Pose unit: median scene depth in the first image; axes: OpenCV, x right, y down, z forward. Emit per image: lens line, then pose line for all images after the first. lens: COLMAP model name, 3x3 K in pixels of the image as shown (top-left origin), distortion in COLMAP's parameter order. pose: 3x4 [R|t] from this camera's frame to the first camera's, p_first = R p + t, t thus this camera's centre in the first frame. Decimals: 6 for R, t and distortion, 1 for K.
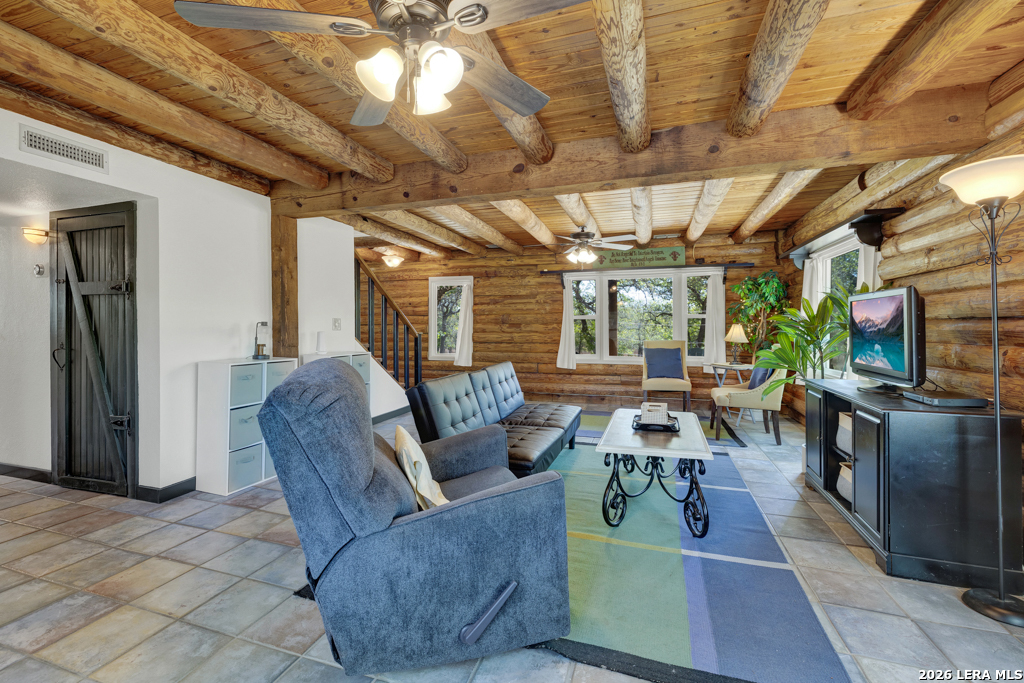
lens RADIAL K [[448.6, 0, 512.0], [0, 448.6, 341.5], [0, 0, 1]] dist [0.000452, 0.000044]
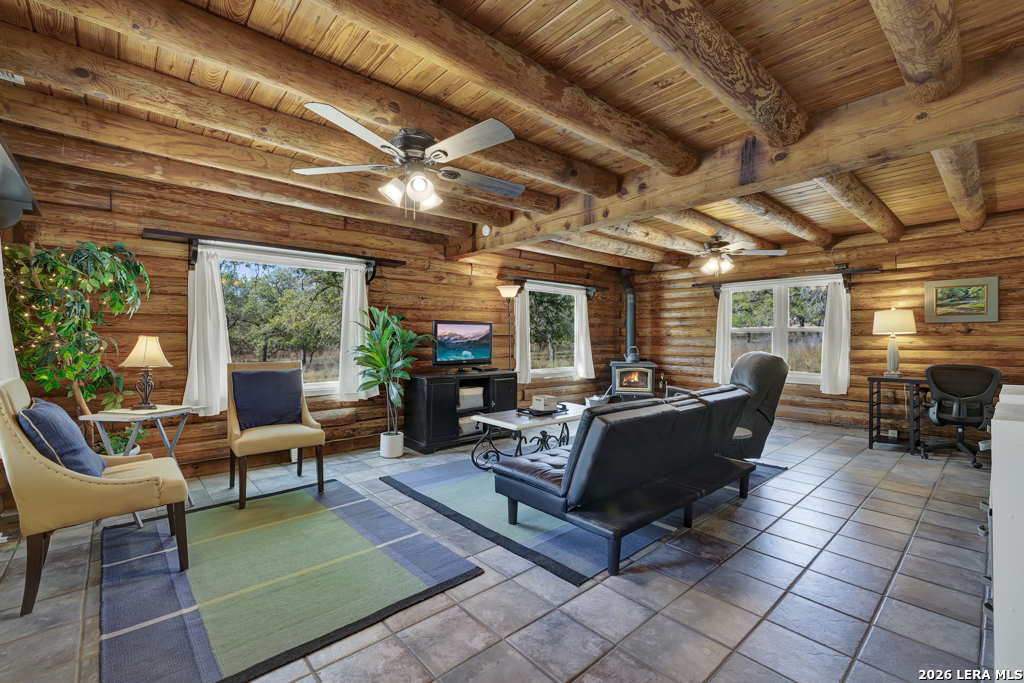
lens RADIAL K [[437.5, 0, 511.7], [0, 437.5, 335.1], [0, 0, 1]] dist [0.003363, 0.000419]
pose [[-0.862517, -0.005661, 0.505996, -0.129086], [0.012422, 0.999399, 0.032355, -0.048748], [-0.505875, 0.034192, -0.861929, 1.123157]]
